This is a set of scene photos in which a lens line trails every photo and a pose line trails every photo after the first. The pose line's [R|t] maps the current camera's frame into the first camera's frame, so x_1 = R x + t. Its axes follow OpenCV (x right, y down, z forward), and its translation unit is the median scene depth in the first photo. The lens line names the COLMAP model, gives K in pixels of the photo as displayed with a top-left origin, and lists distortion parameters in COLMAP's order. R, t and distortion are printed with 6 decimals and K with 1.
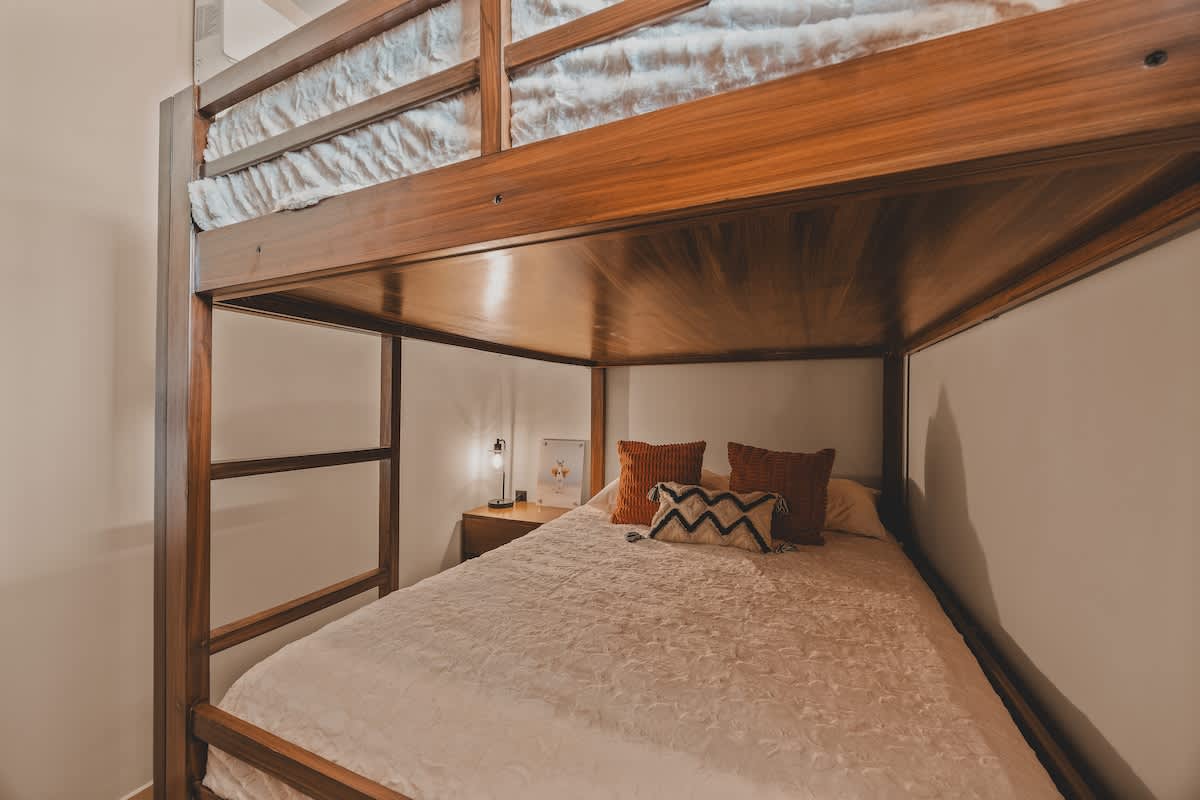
lens RADIAL K [[467.1, 0, 607.3], [0, 467.1, 406.5], [0, 0, 1]] dist [-0.001085, -0.000117]
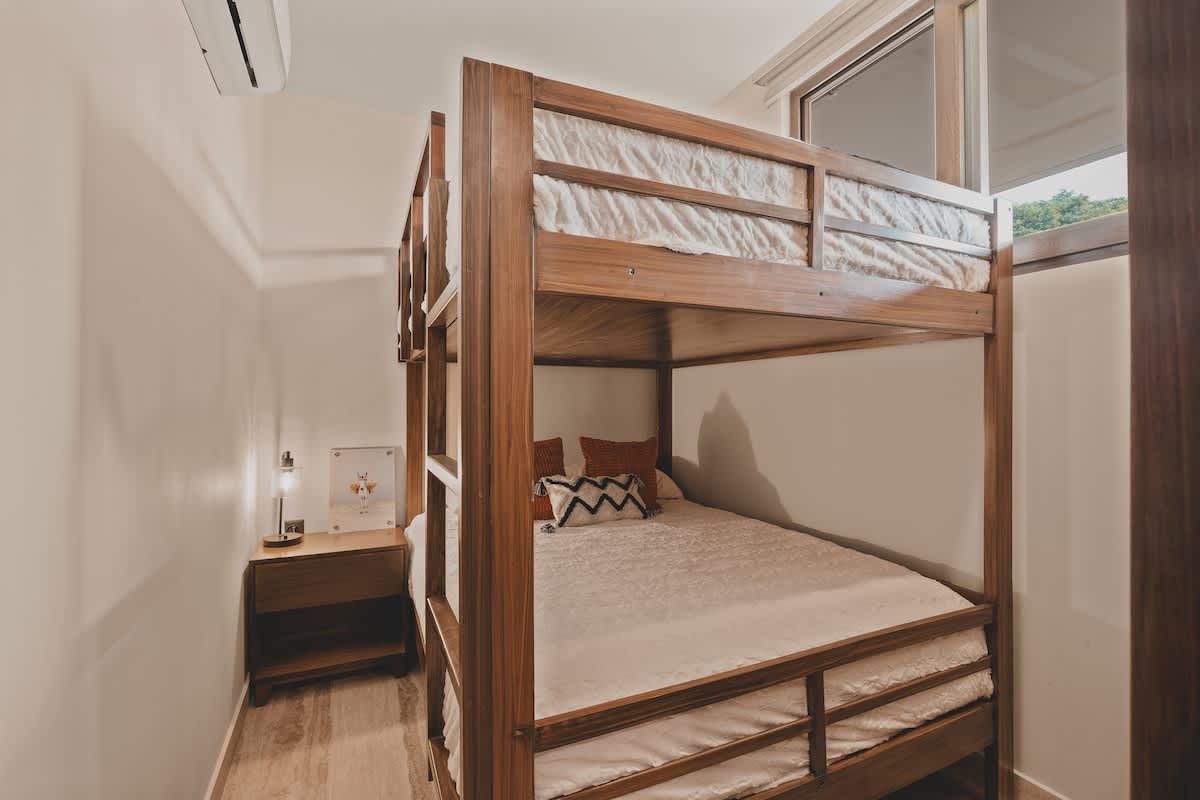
lens RADIAL K [[534.2, 0, 620.5], [0, 534.2, 399.5], [0, 0, 1]] dist [-0.012135, 0.000433]
pose [[0.652322, 0.002918, 0.757937, -0.819757], [0.004598, 0.999959, -0.007807, -0.006224], [-0.757928, 0.008578, 0.652281, 0.080599]]
